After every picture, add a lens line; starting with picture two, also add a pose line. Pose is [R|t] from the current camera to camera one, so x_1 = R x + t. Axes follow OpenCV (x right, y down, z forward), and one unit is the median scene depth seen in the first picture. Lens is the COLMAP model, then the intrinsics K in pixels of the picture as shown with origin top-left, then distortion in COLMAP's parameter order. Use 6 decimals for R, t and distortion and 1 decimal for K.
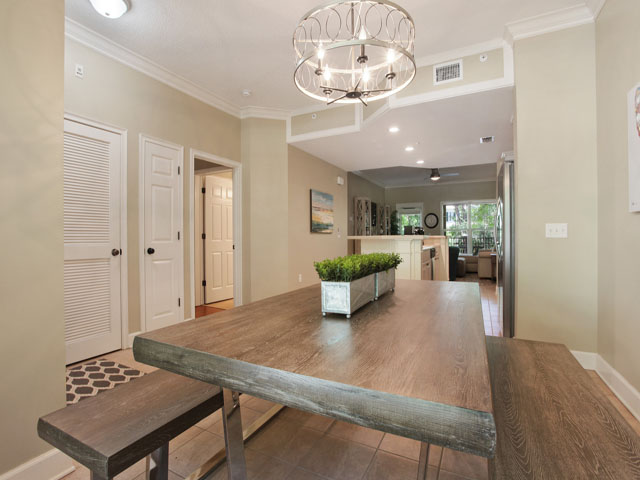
lens RADIAL K [[306.8, 0, 320.2], [0, 306.8, 238.2], [0, 0, 1]] dist [-0.020785, 0.001751]
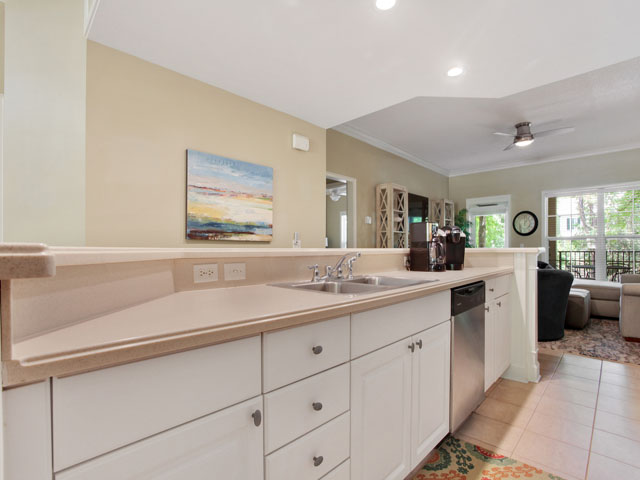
lens RADIAL K [[306.8, 0, 321.0], [0, 306.8, 250.6], [0, 0, 1]] dist [-0.020785, 0.001751]
pose [[0.956728, 0.008373, -0.290863, 0.184233], [-0.007046, 0.999959, 0.005610, -0.003953], [0.290898, -0.003318, 0.956748, 0.367902]]
